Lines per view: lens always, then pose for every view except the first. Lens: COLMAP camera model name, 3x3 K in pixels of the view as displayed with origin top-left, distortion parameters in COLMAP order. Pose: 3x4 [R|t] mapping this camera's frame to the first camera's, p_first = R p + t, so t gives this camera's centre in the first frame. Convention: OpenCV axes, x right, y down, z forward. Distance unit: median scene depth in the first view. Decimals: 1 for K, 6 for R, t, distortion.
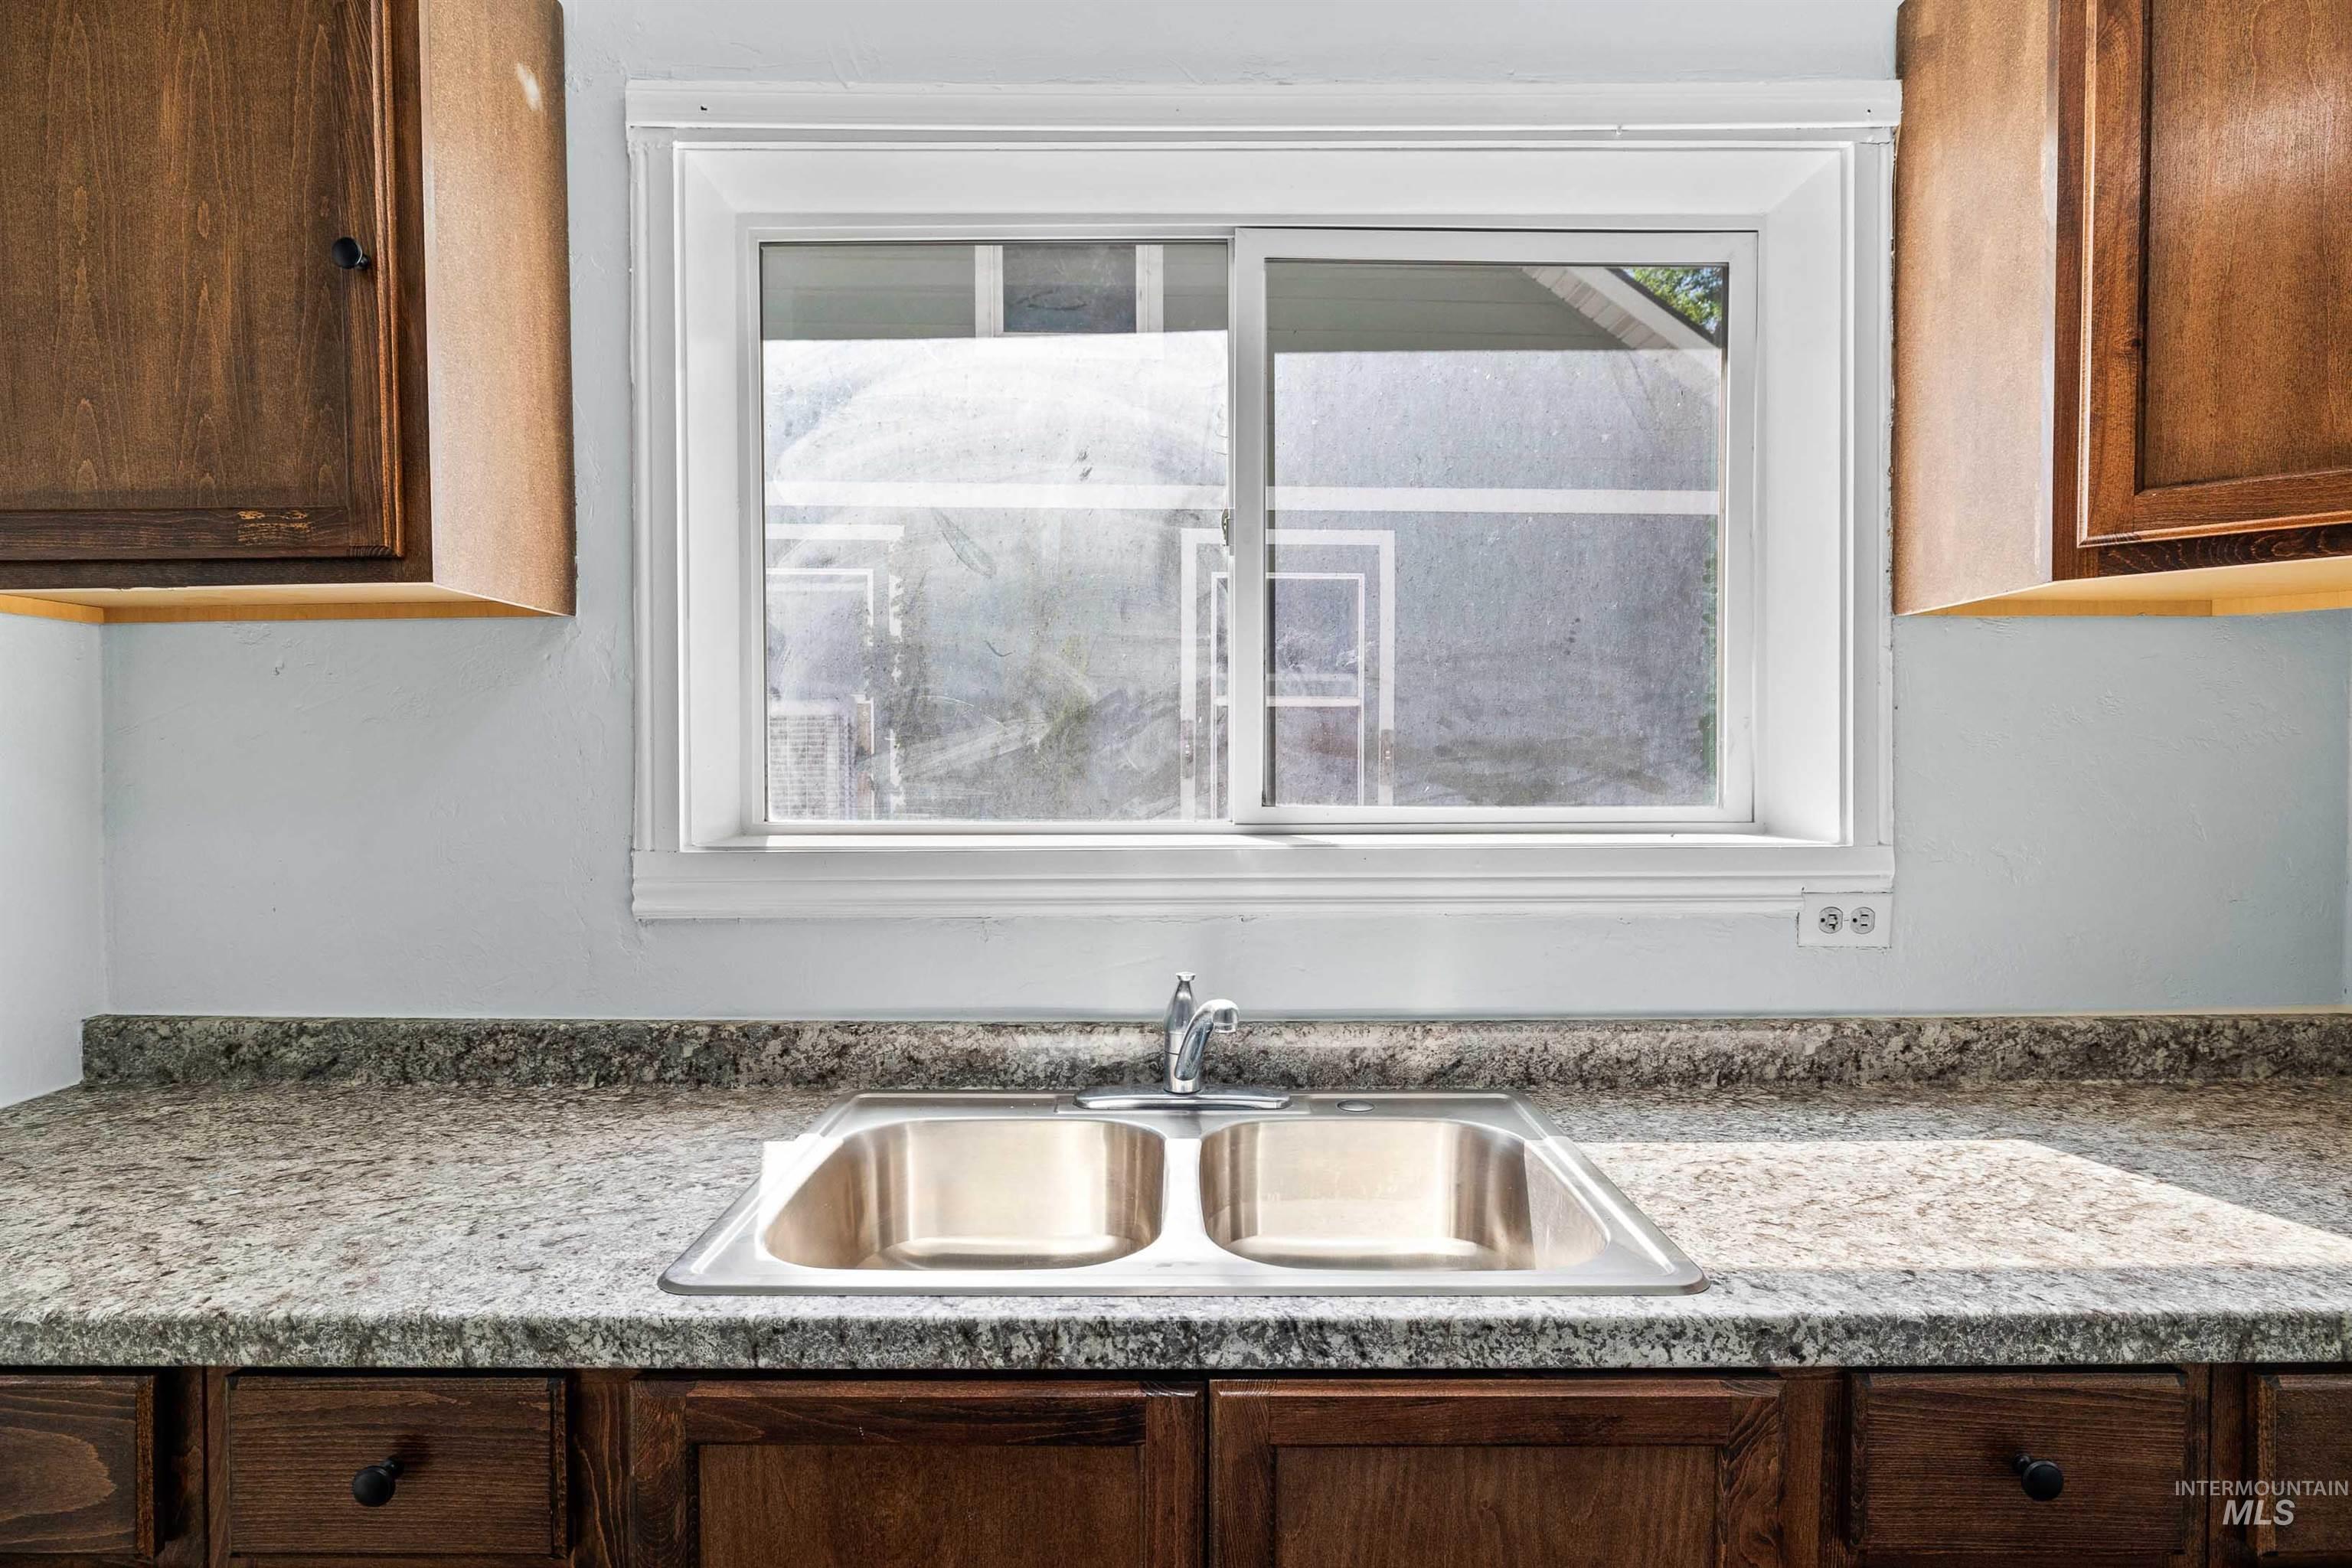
lens RADIAL K [[1208.5, 0, 1183.3], [0, 1208.5, 789.9], [0, 0, 1]] dist [-0.002735, -0.000871]
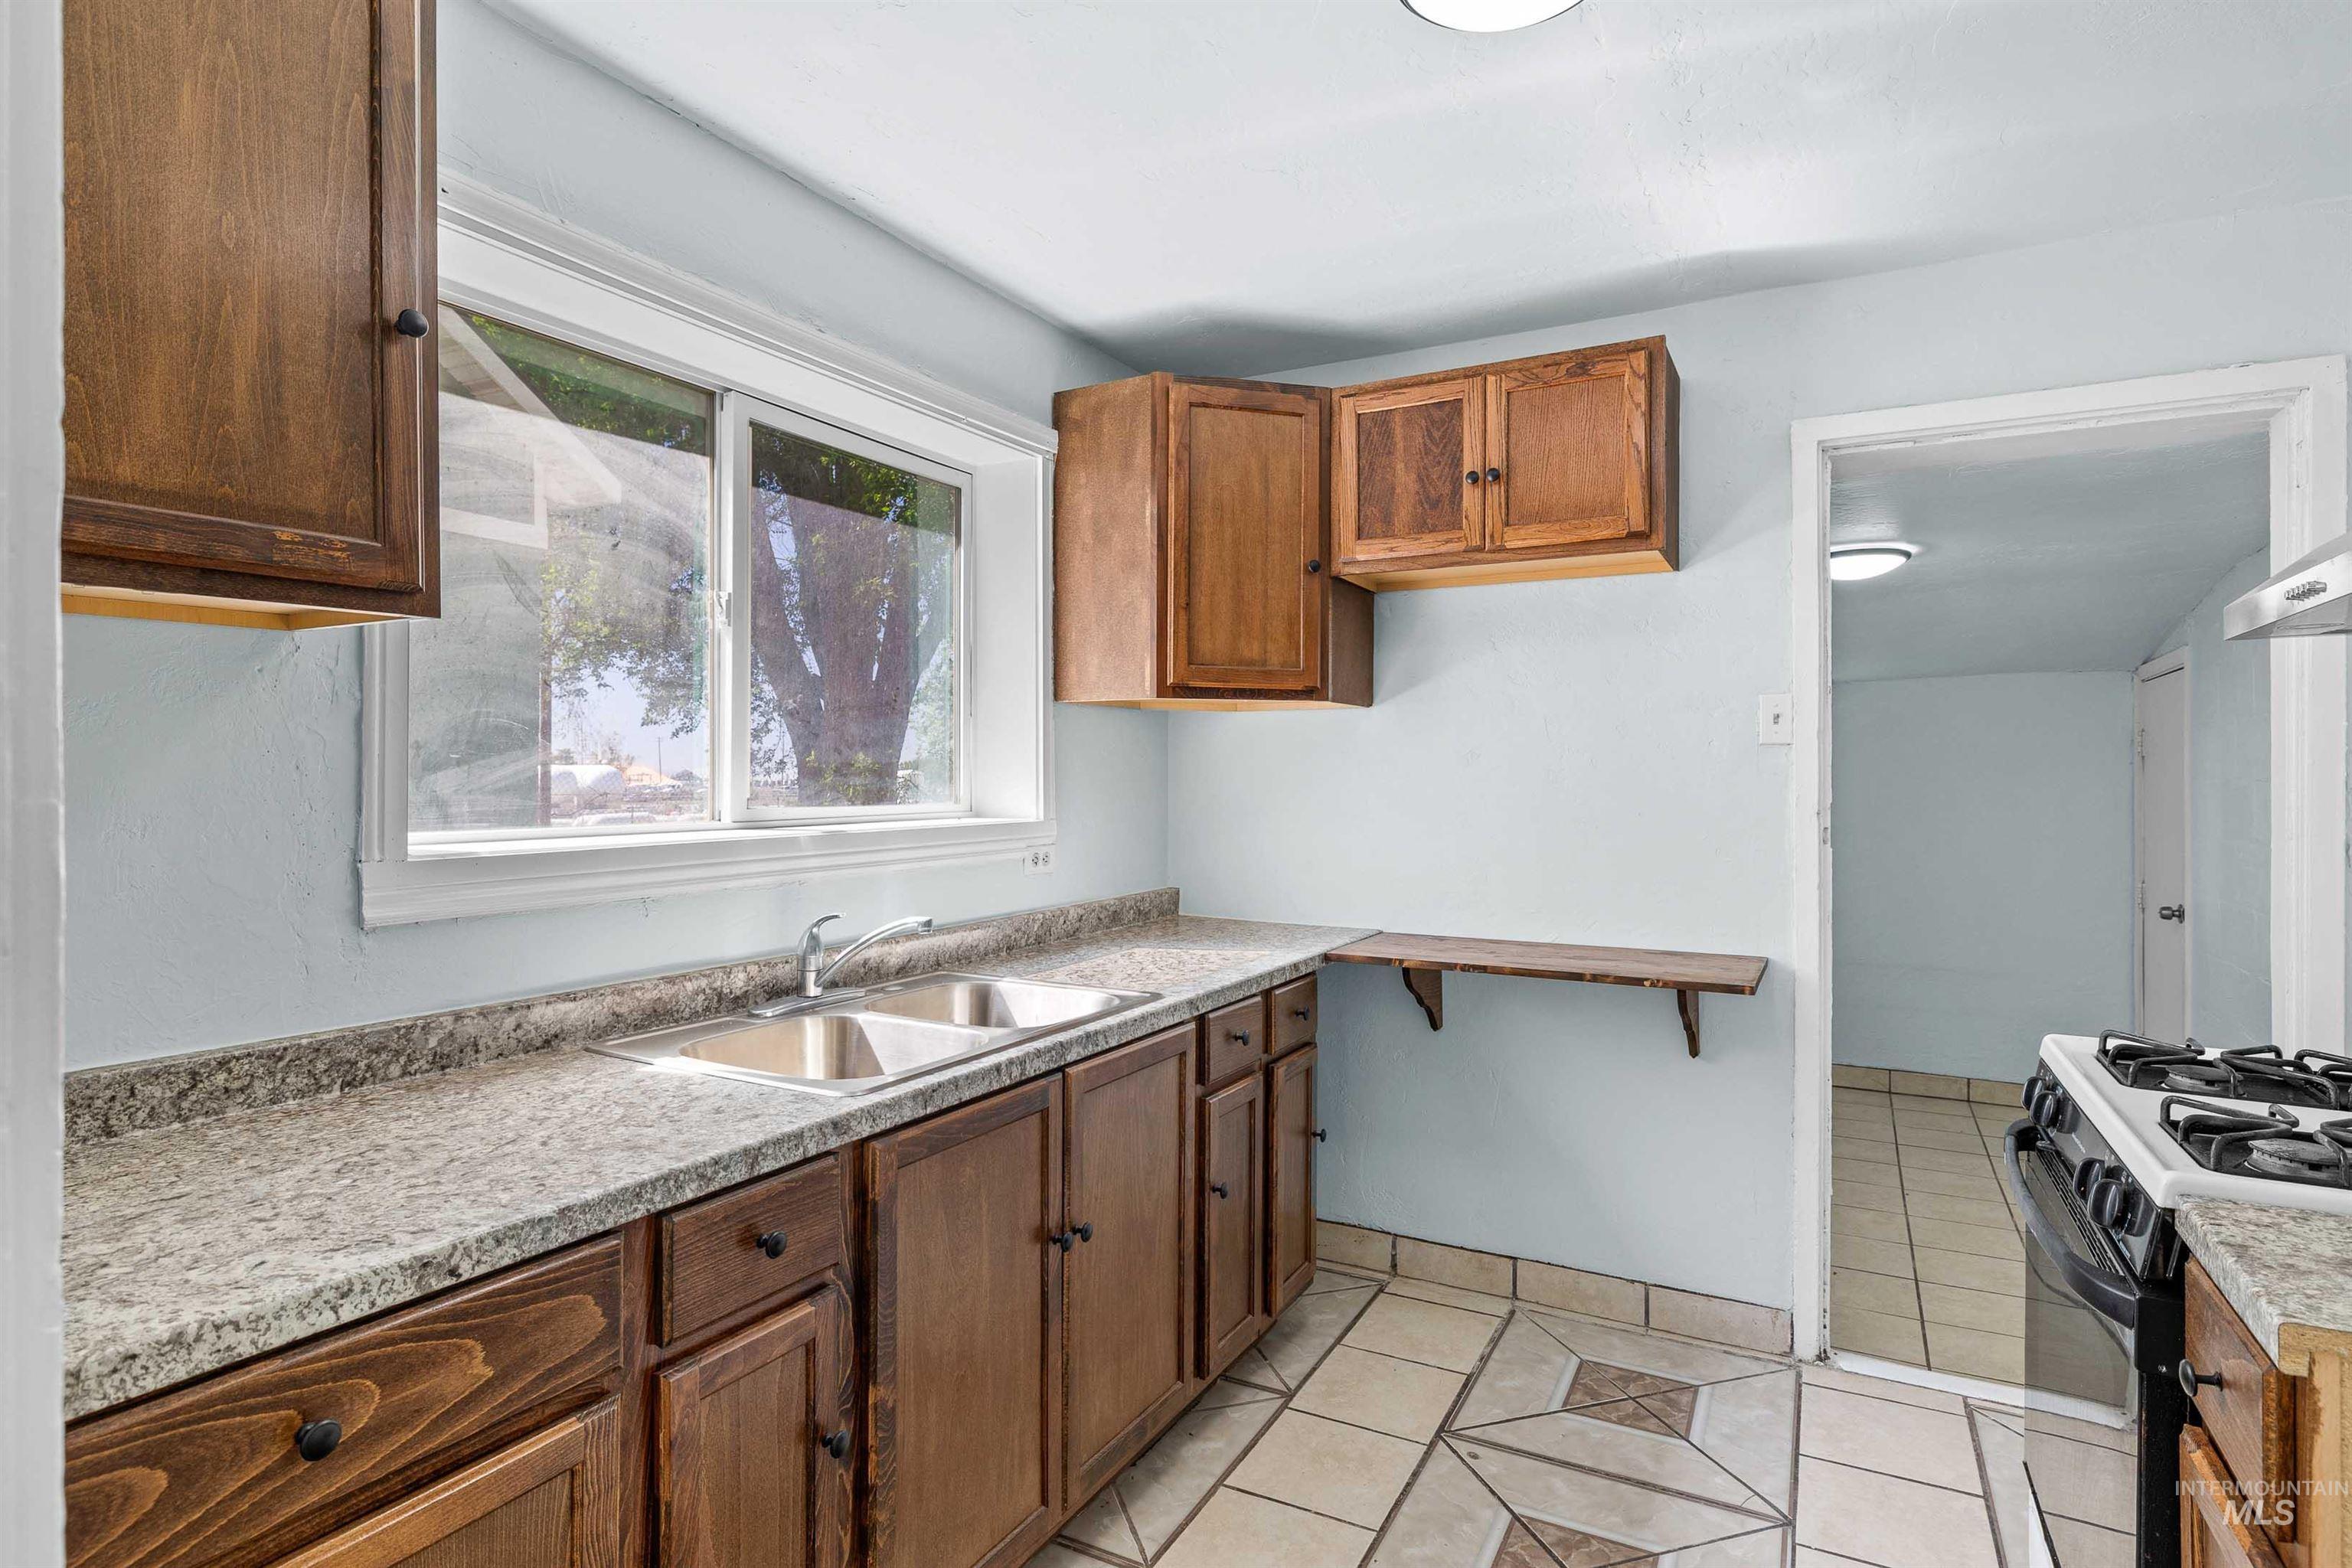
lens RADIAL K [[1208.5, 0, 1183.3], [0, 1208.5, 789.9], [0, 0, 1]] dist [-0.002735, -0.000871]
pose [[0.484363, -0.009990, 0.874810, -1.268602], [0.021500, 0.999769, -0.000487, 0.004768], [-0.874603, 0.019044, 0.484466, -0.155216]]
